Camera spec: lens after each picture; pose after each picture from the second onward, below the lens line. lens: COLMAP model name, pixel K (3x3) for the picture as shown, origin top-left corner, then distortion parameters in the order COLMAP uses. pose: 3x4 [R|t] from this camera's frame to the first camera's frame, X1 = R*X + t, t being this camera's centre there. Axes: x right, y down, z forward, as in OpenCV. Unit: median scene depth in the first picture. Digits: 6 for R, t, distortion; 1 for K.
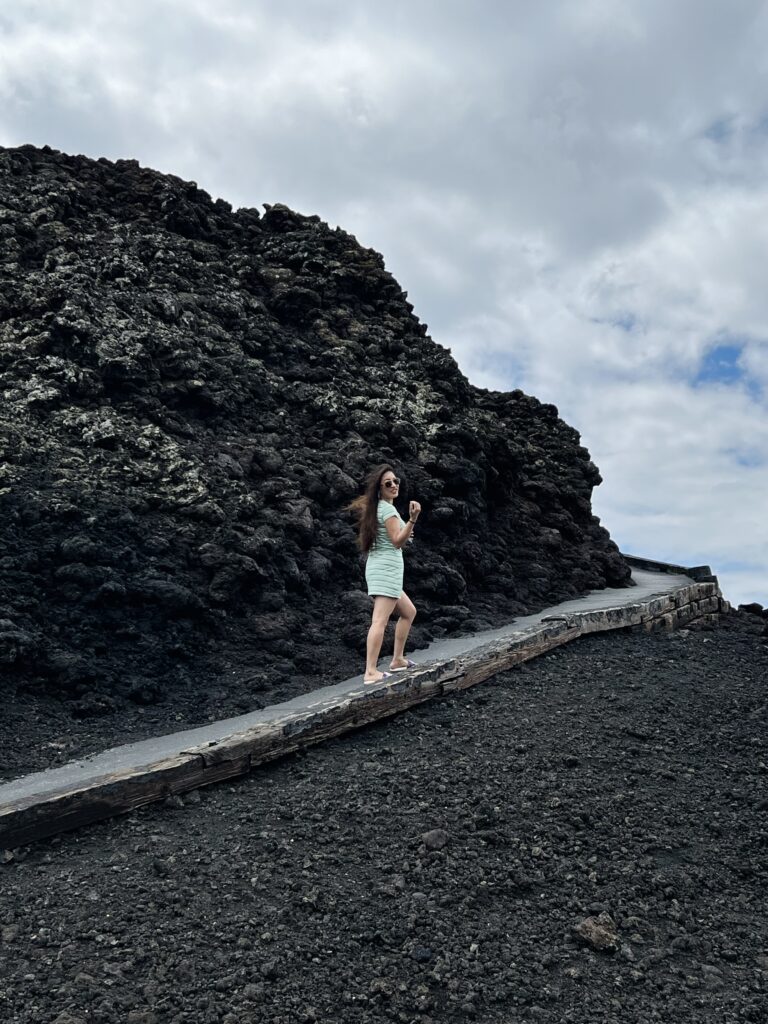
lens RADIAL K [[1402.0, 0, 376.5], [0, 1402.0, 508.9], [0, 0, 1]] dist [0.107720, 0.000000]
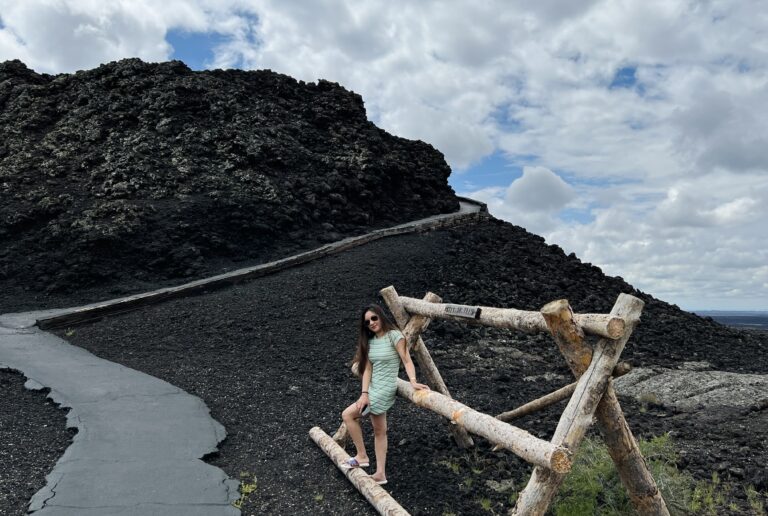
lens RADIAL K [[672.7, 0, 389.6], [0, 672.7, 257.9], [0, 0, 1]] dist [0.060665, -0.004952]
pose [[0.995780, -0.010209, -0.091204, 0.237802], [0.023613, 0.988835, 0.147129, -0.077393], [0.088684, -0.148662, 0.984903, -0.482237]]
